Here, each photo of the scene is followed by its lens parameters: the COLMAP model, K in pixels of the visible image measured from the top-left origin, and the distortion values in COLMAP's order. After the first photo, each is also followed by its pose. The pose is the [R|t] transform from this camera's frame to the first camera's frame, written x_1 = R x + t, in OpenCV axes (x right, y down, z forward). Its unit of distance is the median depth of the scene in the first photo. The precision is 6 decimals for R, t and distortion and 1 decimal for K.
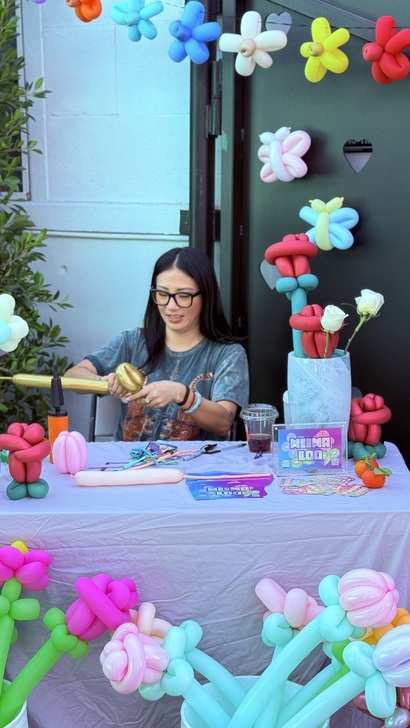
lens RADIAL K [[1083.4, 0, 205.1], [0, 1083.4, 368.9], [0, 0, 1]] dist [0.095413, 0.000000]
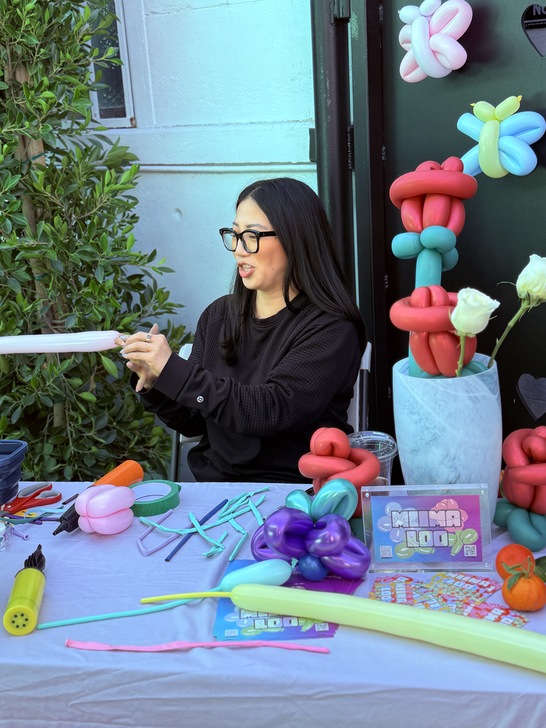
lens RADIAL K [[1010.8, 0, 263.5], [0, 1010.8, 352.9], [0, 0, 1]] dist [0.131103, 0.000000]
pose [[0.978604, -0.016933, -0.205055, 0.099236], [0.033031, 0.996611, 0.075338, -0.054157], [0.203084, -0.080499, 0.975847, 0.347419]]
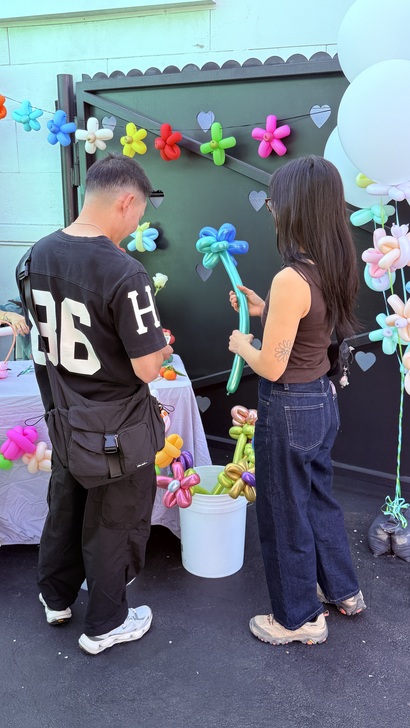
lens RADIAL K [[680.4, 0, 205.4], [0, 680.4, 380.4], [0, 0, 1]] dist [0.026840, 0.000000]
pose [[0.986802, -0.045351, 0.155449, 0.030220], [0.031979, 0.995654, 0.087468, 0.008967], [-0.158740, -0.081343, 0.983964, -0.157579]]
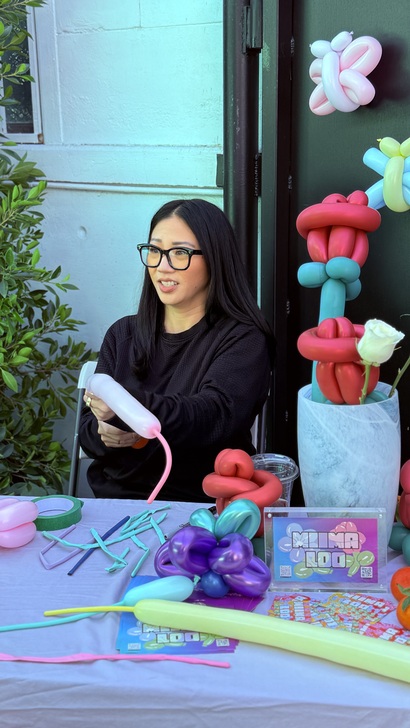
lens RADIAL K [[1010.8, 0, 200.2], [0, 1010.8, 369.3], [0, 0, 1]] dist [0.134654, 0.000000]
pose [[0.987406, 0.019142, -0.157045, 0.091168], [-0.007732, 0.997306, 0.072948, -0.056094], [0.158019, -0.070815, 0.984894, 0.334493]]
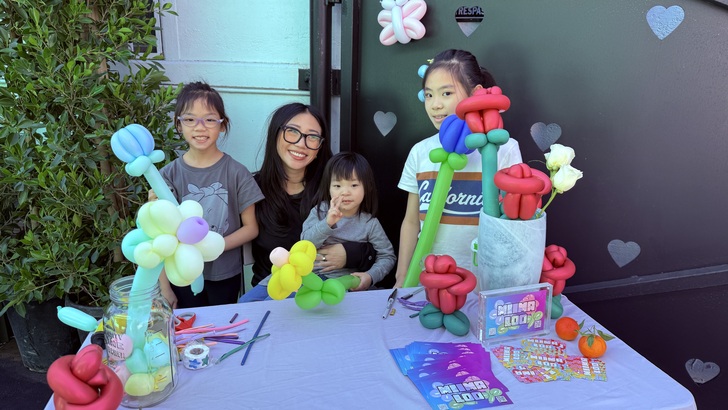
lens RADIAL K [[521.2, 0, 362.7], [0, 521.2, 209.1], [0, 0, 1]] dist [0.020495, -0.043414]
pose [[0.971786, -0.044800, 0.231572, -0.109644], [0.022432, 0.994900, 0.098338, -0.053416], [-0.234797, -0.090369, 0.967835, 0.467671]]
